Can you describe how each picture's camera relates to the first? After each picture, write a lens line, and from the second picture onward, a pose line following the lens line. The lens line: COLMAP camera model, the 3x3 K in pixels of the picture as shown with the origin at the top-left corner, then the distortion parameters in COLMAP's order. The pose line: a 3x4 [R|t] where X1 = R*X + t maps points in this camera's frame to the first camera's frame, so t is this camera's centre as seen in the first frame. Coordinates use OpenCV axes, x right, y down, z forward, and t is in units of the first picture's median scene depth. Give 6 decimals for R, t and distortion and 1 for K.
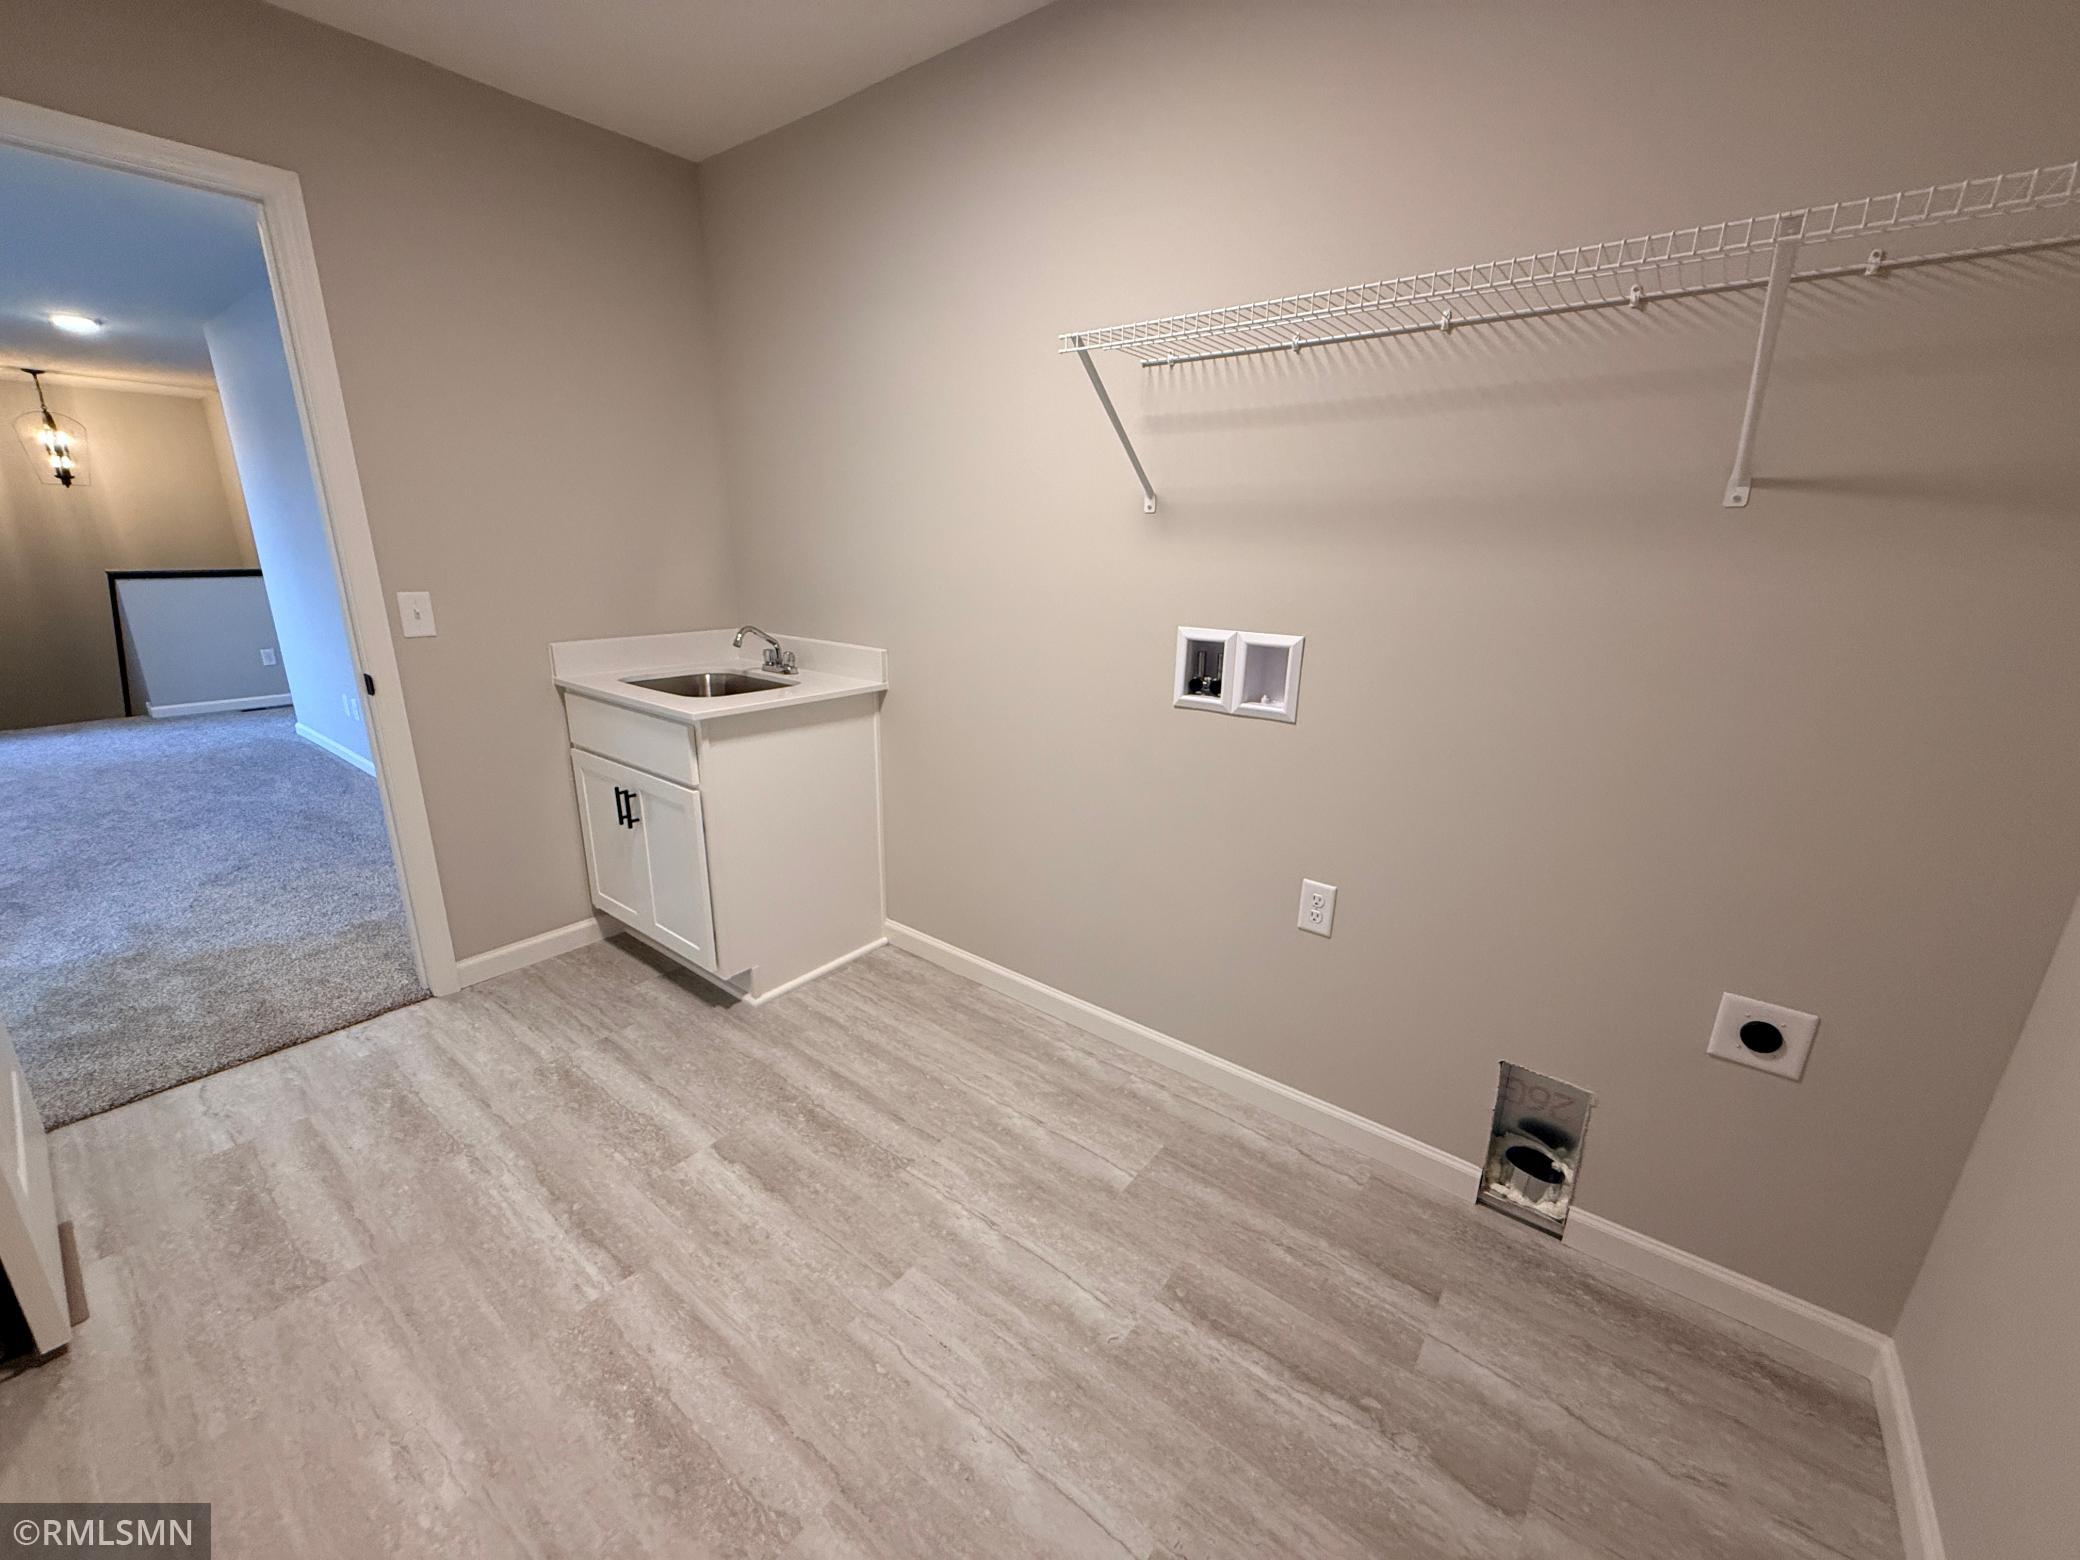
lens RADIAL K [[830.7, 0, 1038.0], [0, 830.7, 781.4], [0, 0, 1]] dist [0.001660, -0.000638]
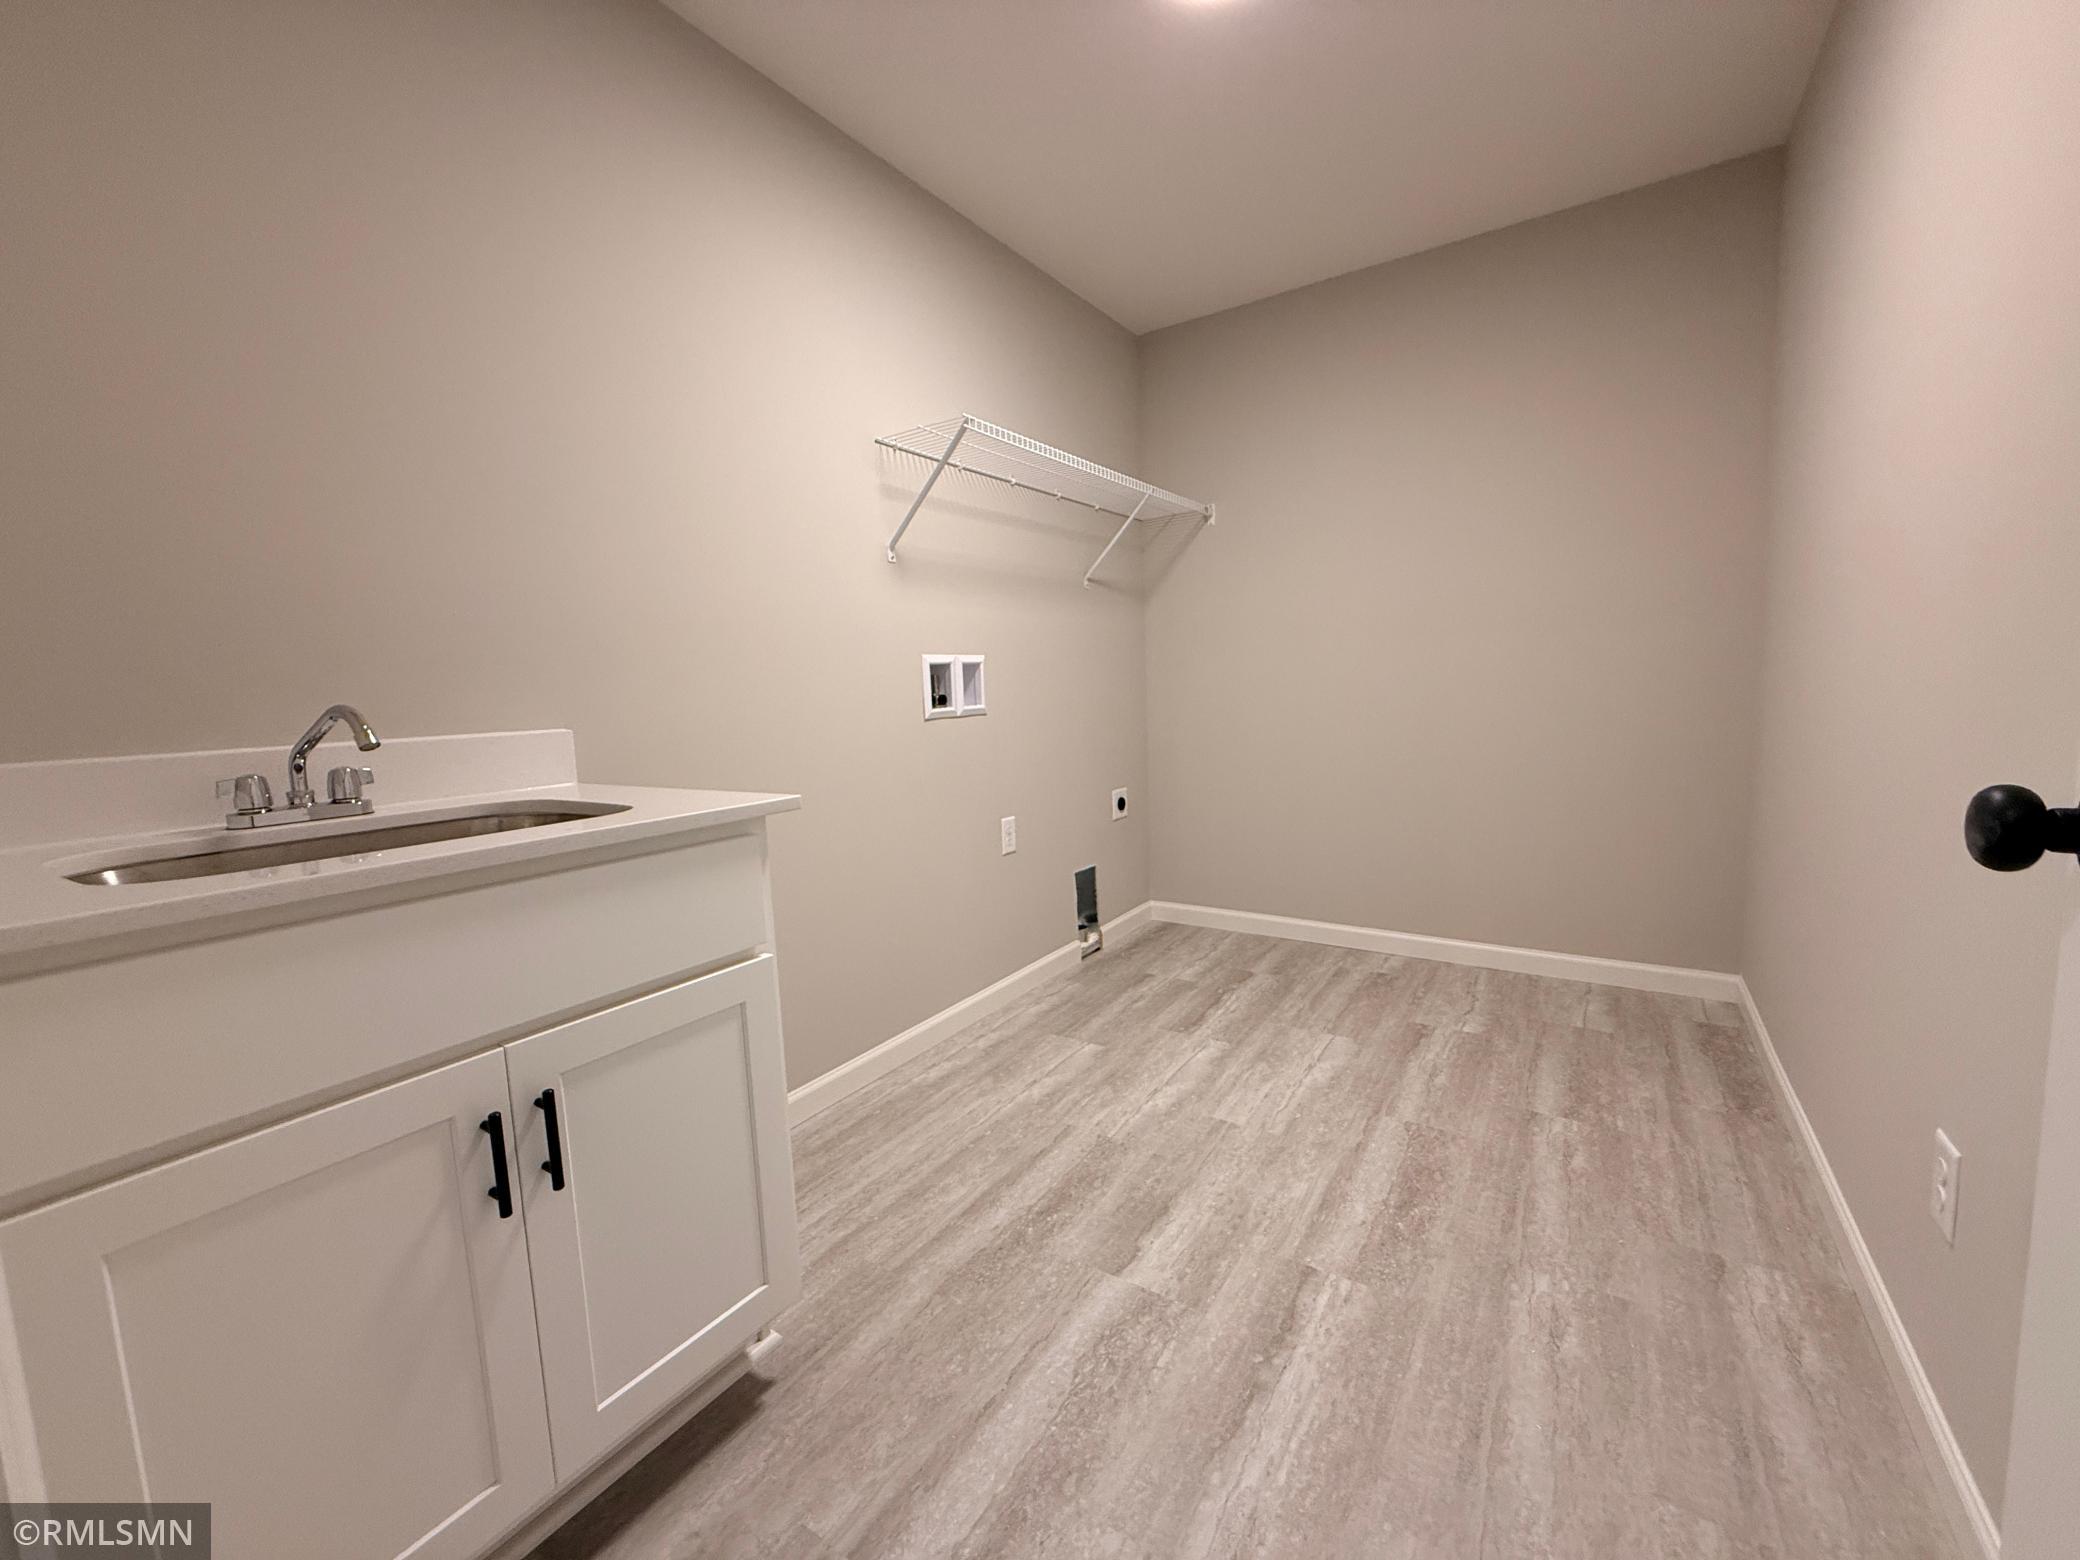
lens RADIAL K [[830.7, 0, 1038.0], [0, 830.7, 781.4], [0, 0, 1]] dist [0.001660, -0.000638]
pose [[-0.078970, -0.126216, 0.988855, -1.251425], [0.318600, 0.936732, 0.145006, -0.153138], [-0.944594, 0.326500, -0.033761, 1.072910]]
